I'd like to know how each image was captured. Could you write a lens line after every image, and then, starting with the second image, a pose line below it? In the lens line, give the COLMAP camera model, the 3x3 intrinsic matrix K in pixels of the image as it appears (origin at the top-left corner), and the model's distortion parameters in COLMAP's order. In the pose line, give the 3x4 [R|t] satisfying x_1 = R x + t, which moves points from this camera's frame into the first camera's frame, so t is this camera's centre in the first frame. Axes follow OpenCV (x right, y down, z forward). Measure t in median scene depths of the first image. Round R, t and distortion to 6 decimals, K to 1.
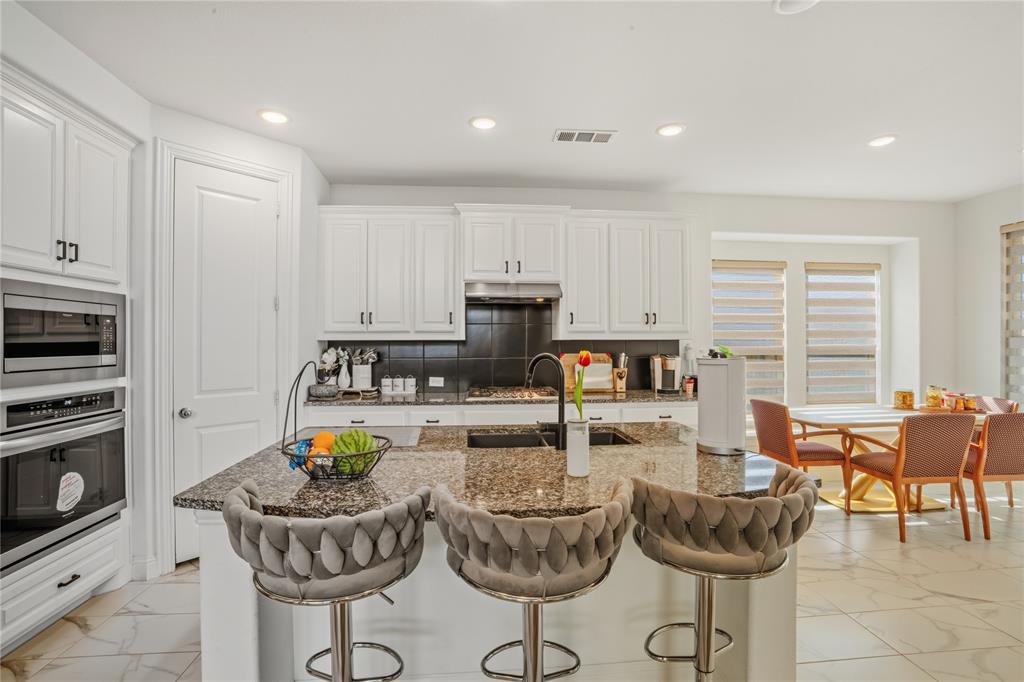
lens RADIAL K [[480.4, 0, 517.8], [0, 480.4, 342.0], [0, 0, 1]] dist [-0.029496, 0.001396]
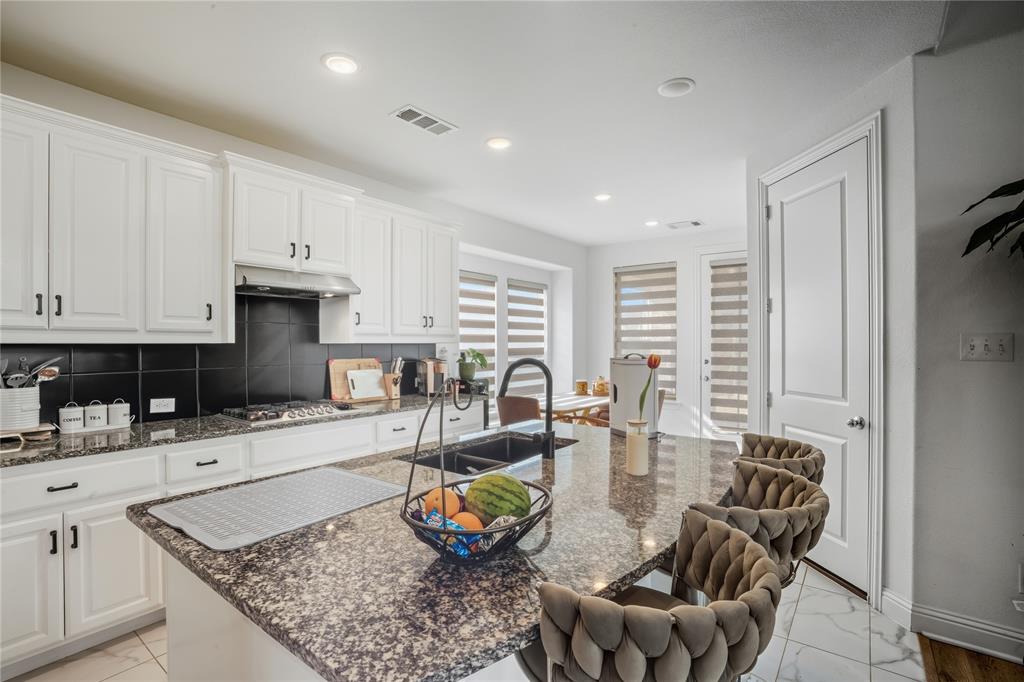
lens RADIAL K [[480.4, 0, 512.3], [0, 480.4, 341.6], [0, 0, 1]] dist [-0.029496, 0.001396]
pose [[0.688784, 0.003259, 0.724959, -0.314139], [0.001789, 0.999979, -0.006195, -0.001385], [-0.724964, 0.005564, 0.688764, 0.191742]]
